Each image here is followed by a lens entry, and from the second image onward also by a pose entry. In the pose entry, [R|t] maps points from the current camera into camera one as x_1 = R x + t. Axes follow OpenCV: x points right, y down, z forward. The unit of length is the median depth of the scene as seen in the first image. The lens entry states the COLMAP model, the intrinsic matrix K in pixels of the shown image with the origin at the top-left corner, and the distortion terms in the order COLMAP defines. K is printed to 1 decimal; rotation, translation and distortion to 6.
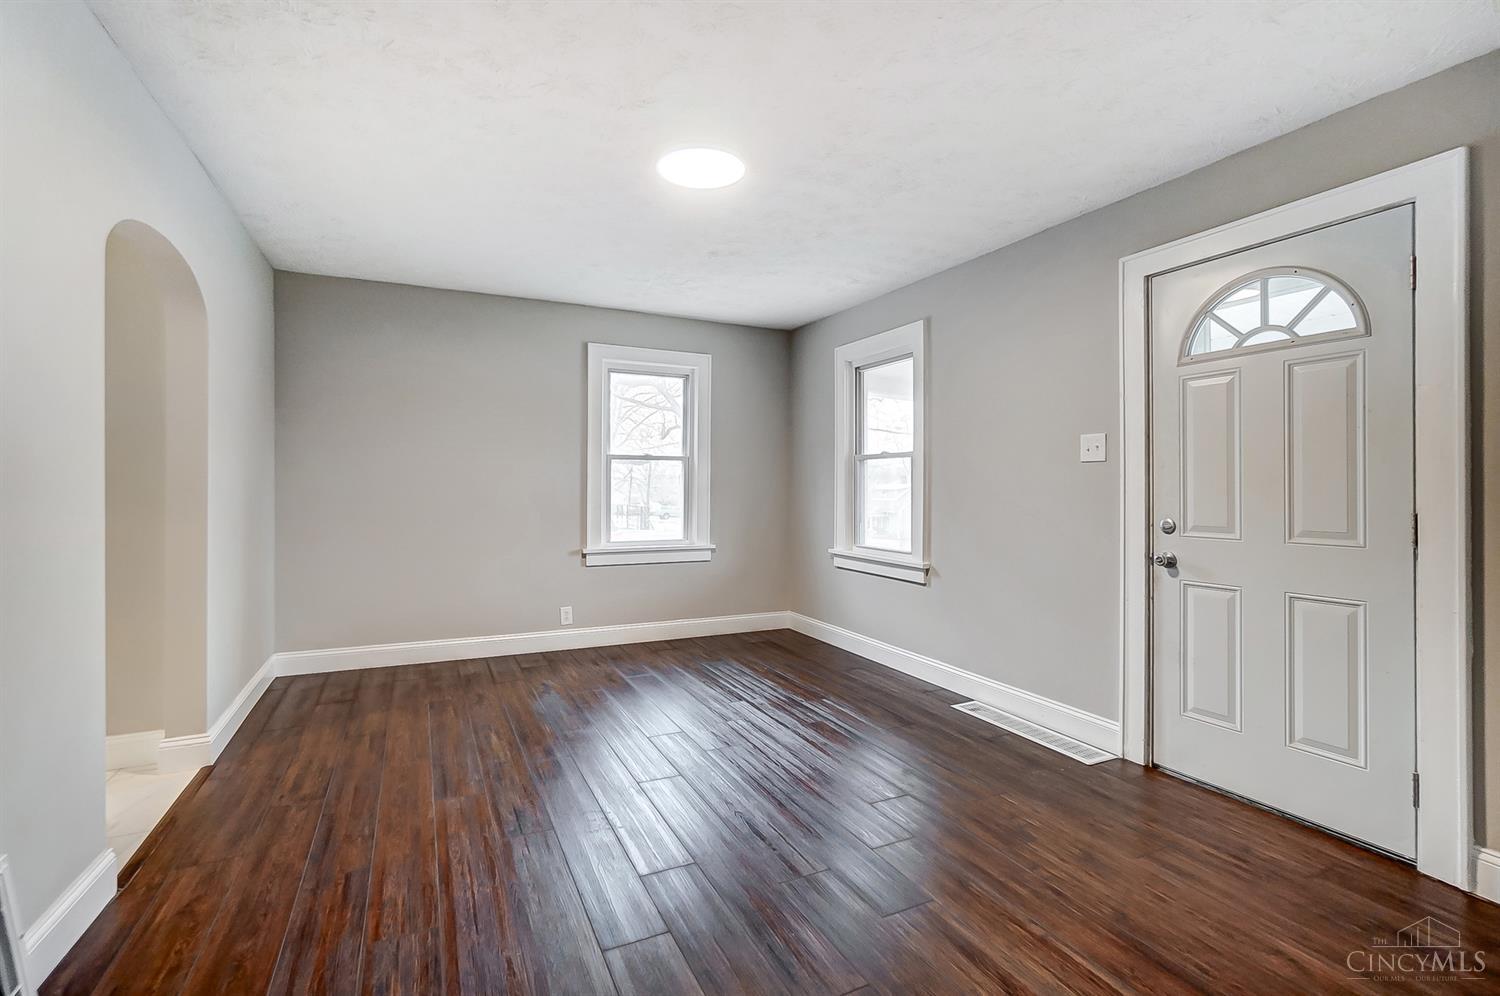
lens RADIAL K [[673.6, 0, 746.4], [0, 673.6, 489.5], [0, 0, 1]] dist [-0.065031, 0.028914]
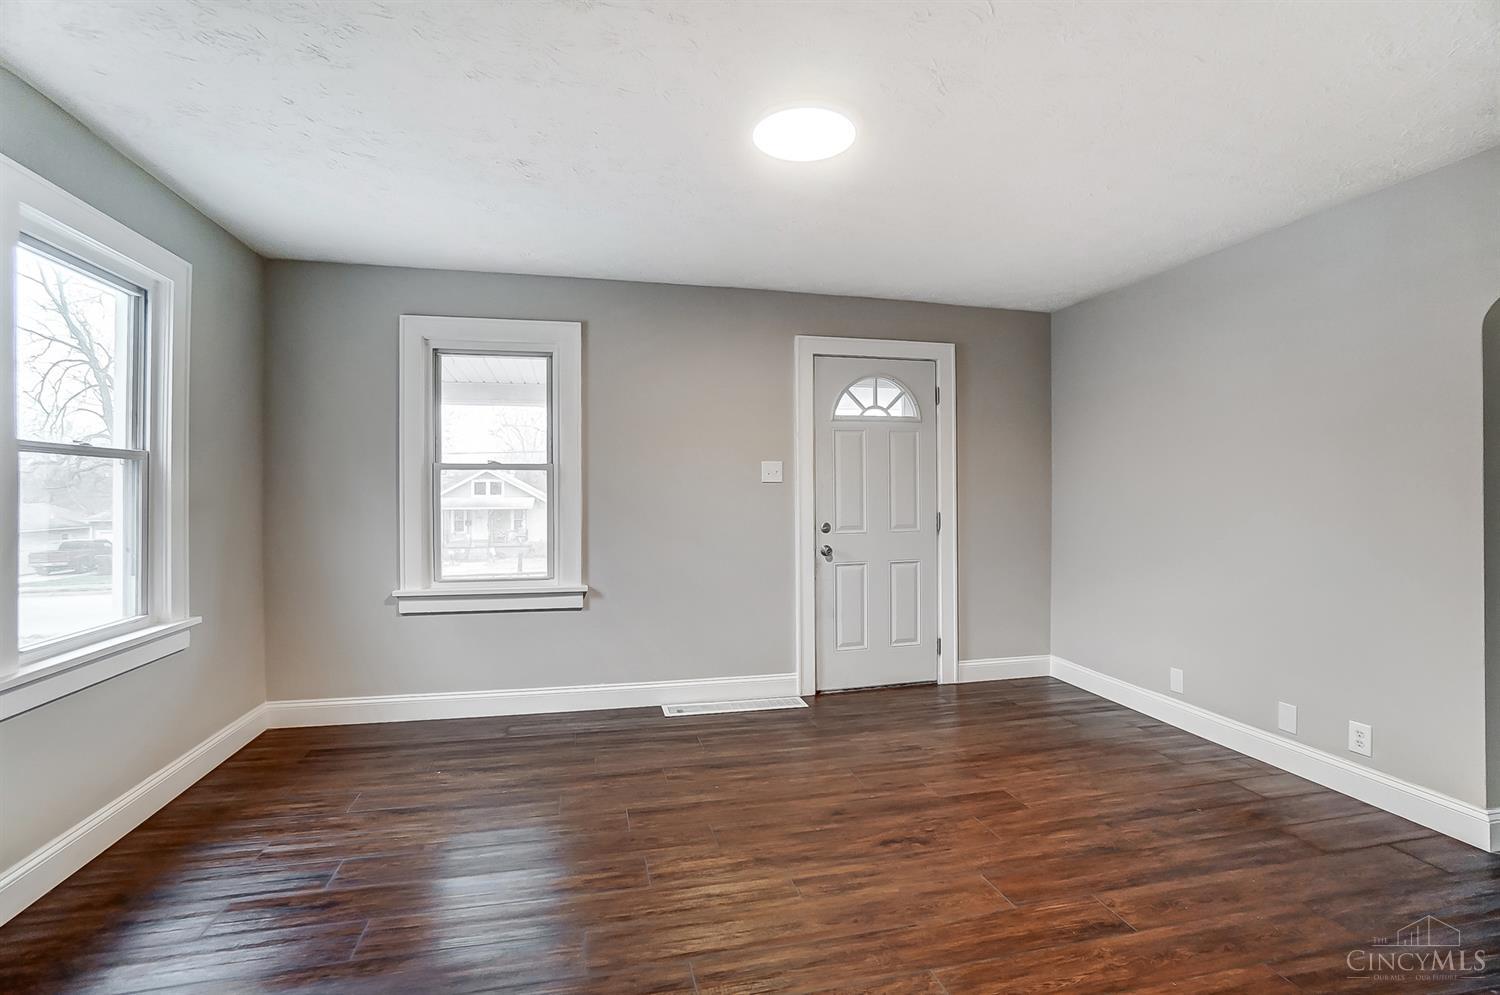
lens RADIAL K [[673.6, 0, 746.4], [0, 673.6, 489.0], [0, 0, 1]] dist [-0.065031, 0.028914]
pose [[0.211090, -0.002233, 0.977464, -0.711763], [0.006472, 0.999979, 0.000887, -0.027581], [-0.977445, 0.006139, 0.211100, 0.692818]]
